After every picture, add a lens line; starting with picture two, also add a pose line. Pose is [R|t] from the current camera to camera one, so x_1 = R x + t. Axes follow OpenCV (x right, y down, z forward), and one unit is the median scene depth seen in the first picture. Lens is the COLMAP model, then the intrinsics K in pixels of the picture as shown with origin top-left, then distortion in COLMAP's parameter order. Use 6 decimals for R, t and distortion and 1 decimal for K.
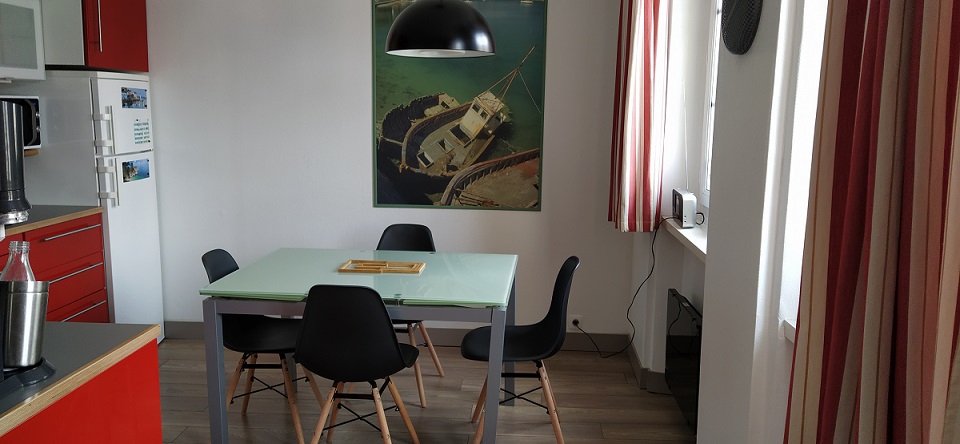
lens RADIAL K [[715.9, 0, 478.7], [0, 715.9, 219.2], [0, 0, 1]] dist [0.004805, 0.000507]
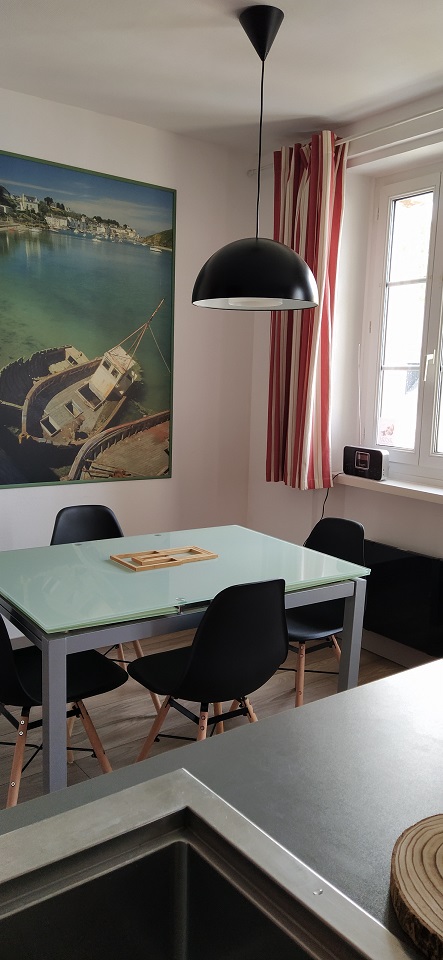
lens RADIAL K [[715.9, 0, 221.4], [0, 715.9, 480.5], [0, 0, 1]] dist [0.004805, 0.000507]
pose [[0.756436, -0.080221, 0.649129, -0.468994], [0.077140, 0.996466, 0.033254, -0.033877], [-0.649503, 0.024919, 0.759951, 0.253371]]
